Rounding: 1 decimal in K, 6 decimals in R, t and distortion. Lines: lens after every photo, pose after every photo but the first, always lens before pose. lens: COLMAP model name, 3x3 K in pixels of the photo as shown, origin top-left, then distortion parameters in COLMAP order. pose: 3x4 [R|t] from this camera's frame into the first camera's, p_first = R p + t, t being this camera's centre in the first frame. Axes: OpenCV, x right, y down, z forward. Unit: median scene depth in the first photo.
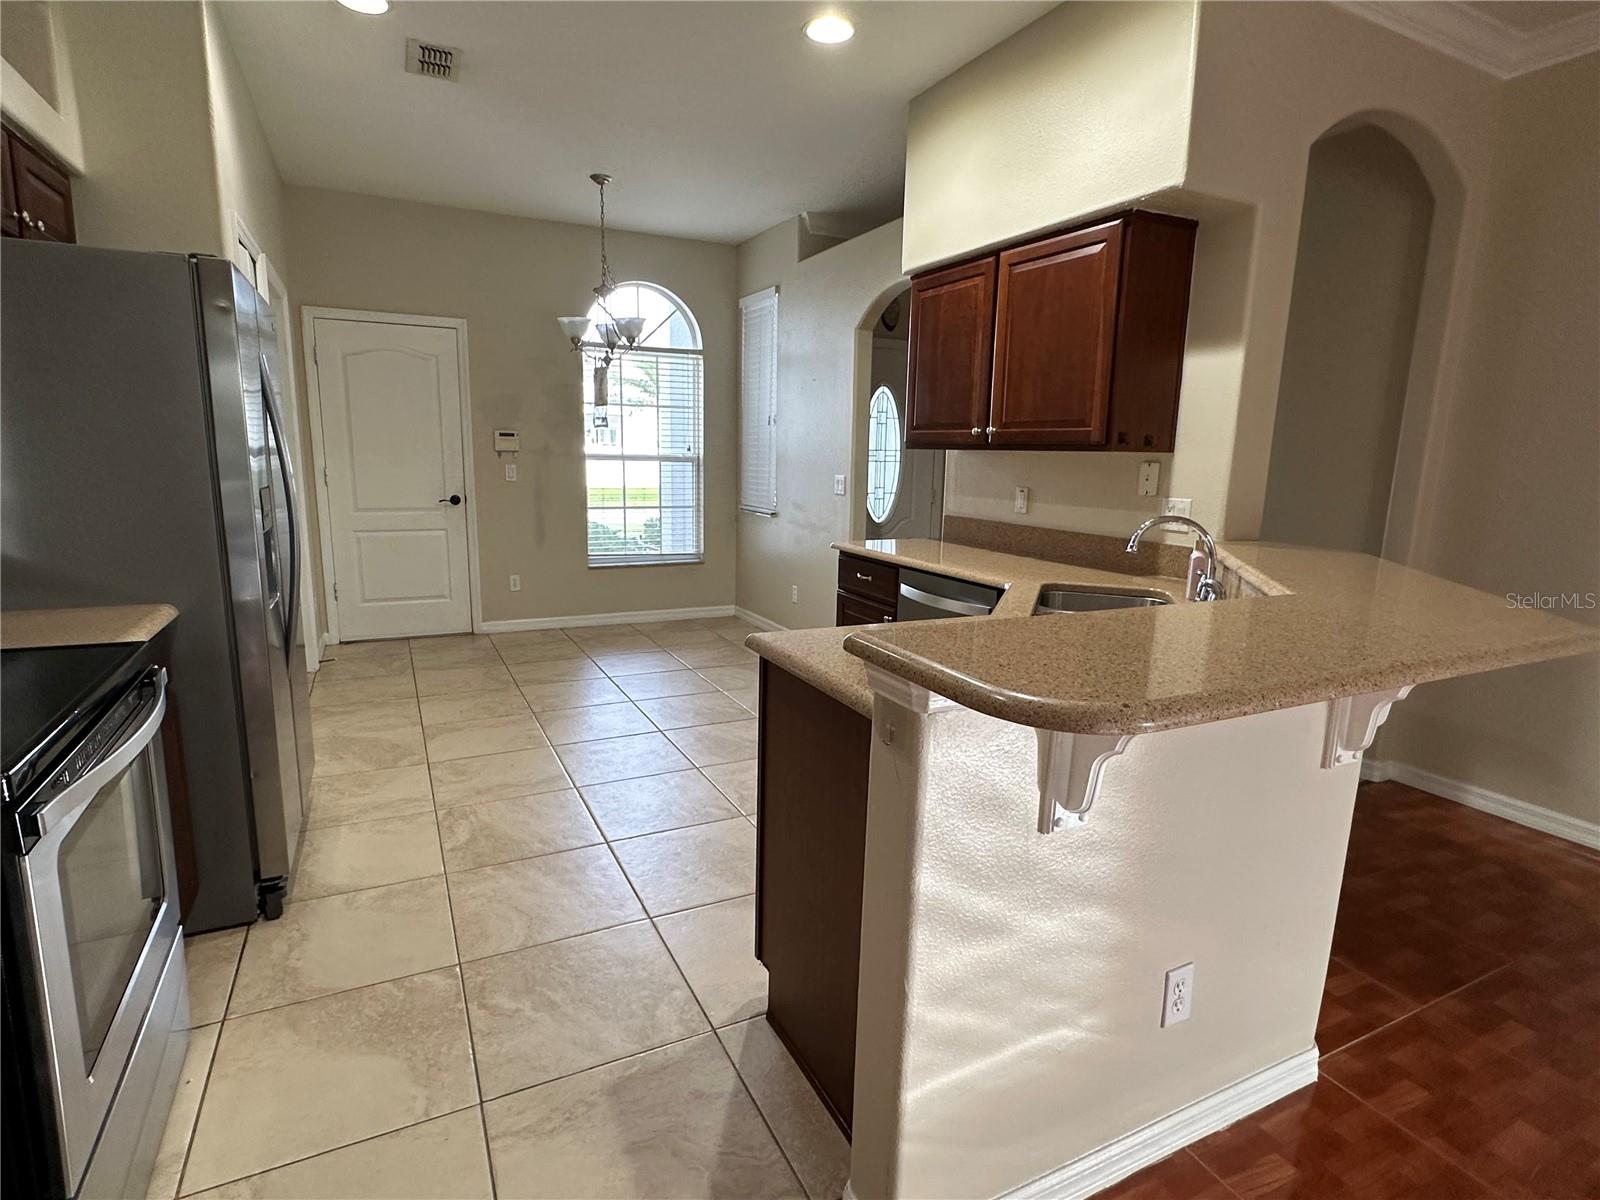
lens RADIAL K [[818.7, 0, 798.3], [0, 818.7, 604.8], [0, 0, 1]] dist [-0.011762, 0.000769]
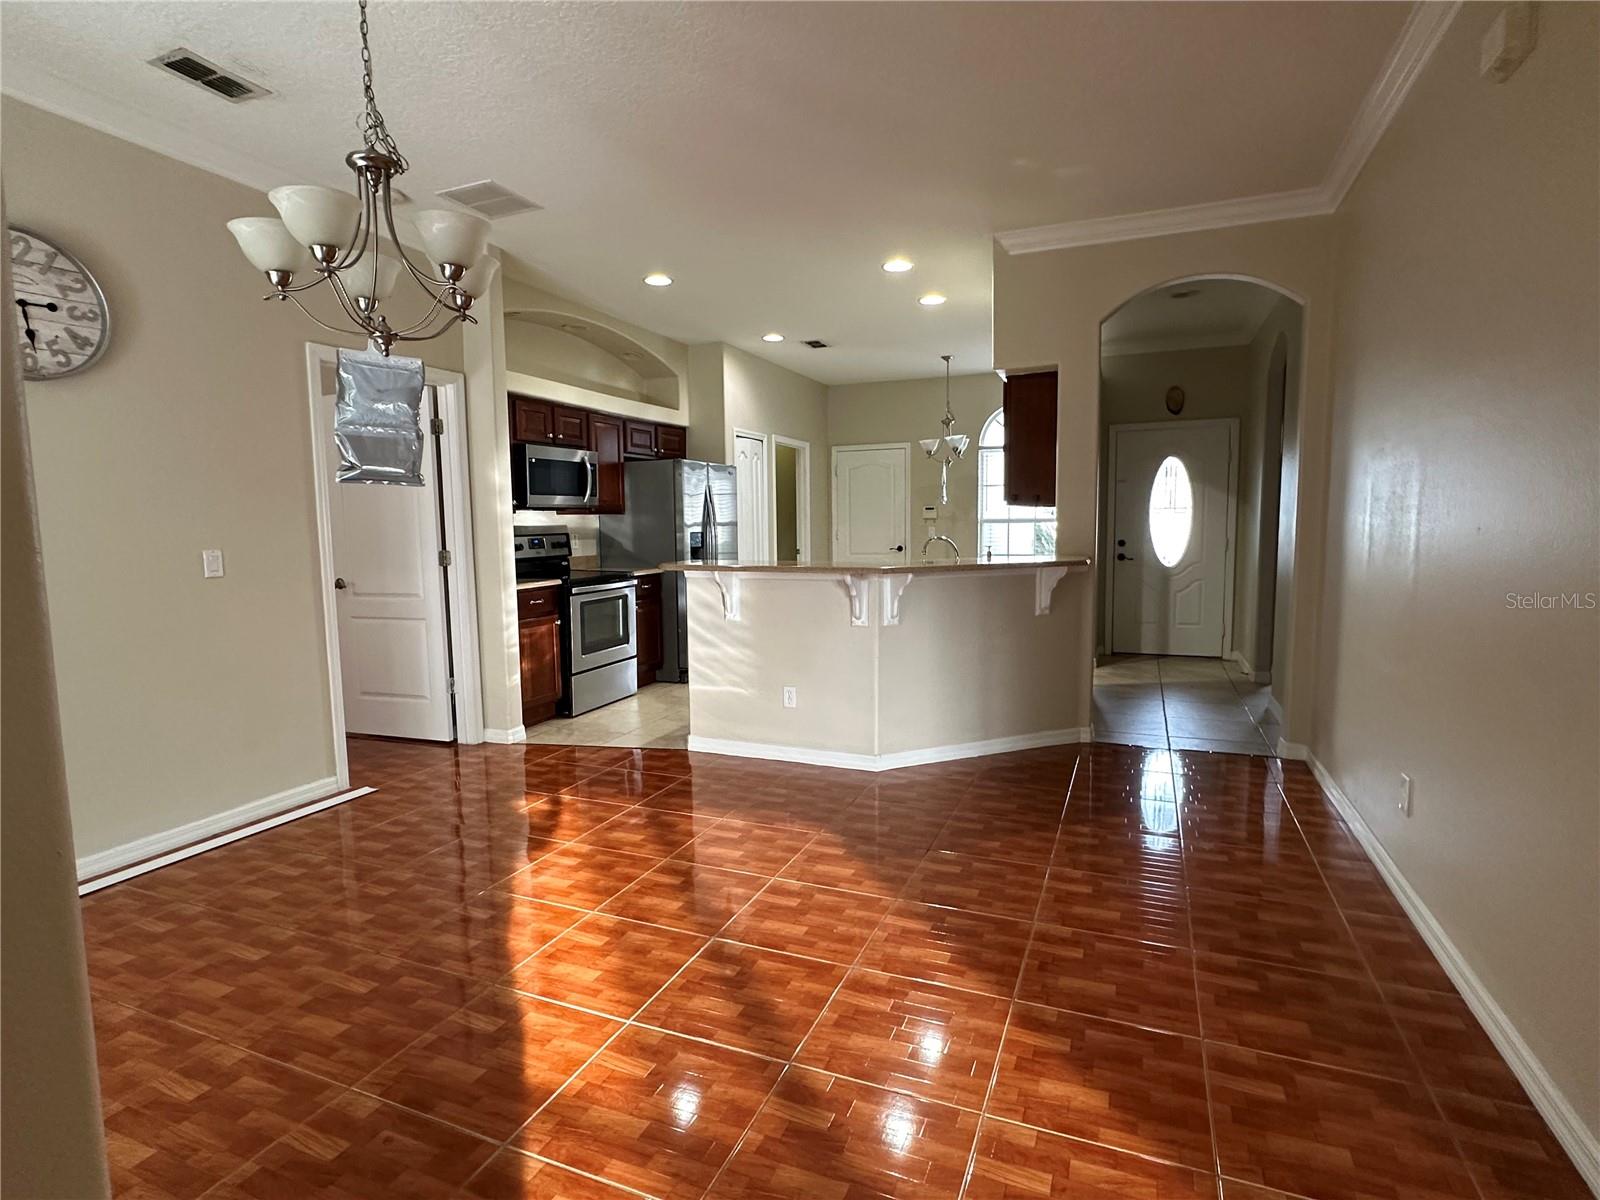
lens RADIAL K [[818.7, 0, 798.3], [0, 818.7, 604.8], [0, 0, 1]] dist [-0.011762, 0.000769]
pose [[0.649304, 0.042198, -0.759357, 1.318368], [-0.109203, 0.993286, -0.038179, 0.134002], [0.752648, 0.107714, 0.649553, -0.432512]]
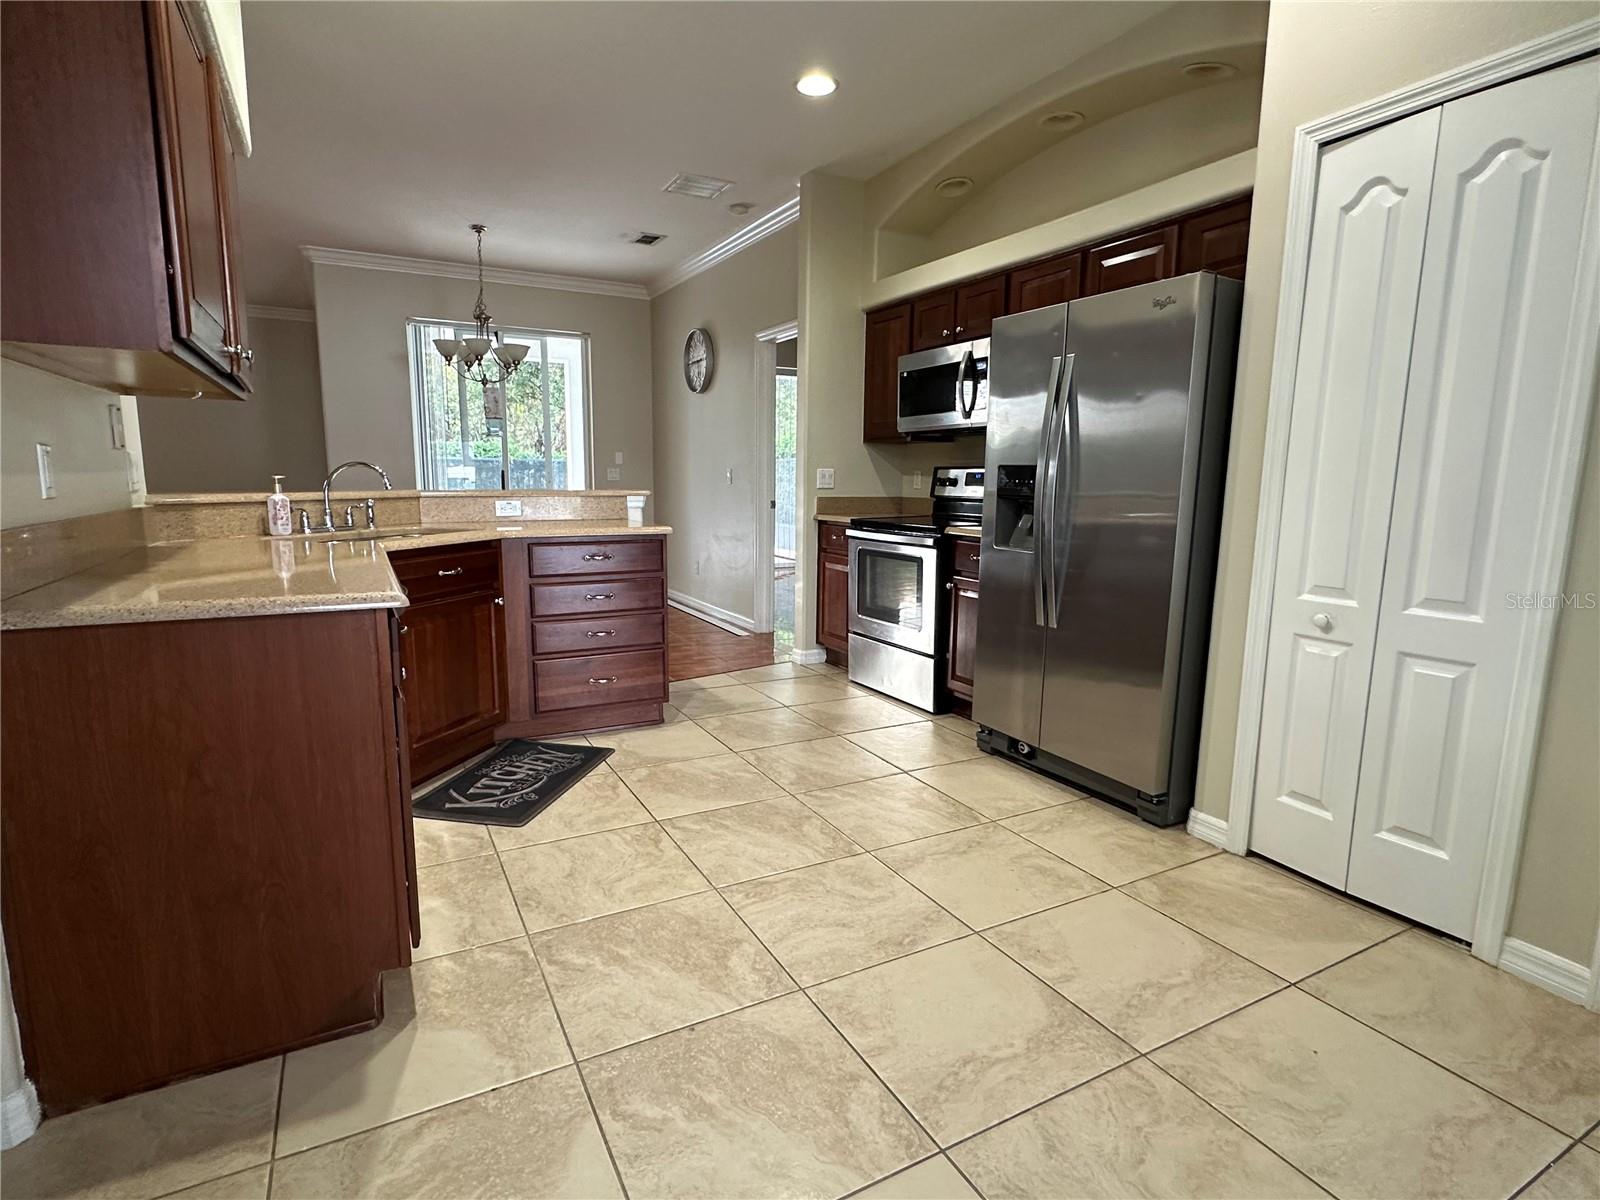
lens RADIAL K [[818.7, 0, 798.3], [0, 818.7, 604.8], [0, 0, 1]] dist [-0.011762, 0.000769]
pose [[-0.999036, -0.028157, -0.033688, -0.184197], [-0.037881, 0.940697, 0.337126, -0.279753], [0.022198, 0.338077, -0.940857, 1.768359]]
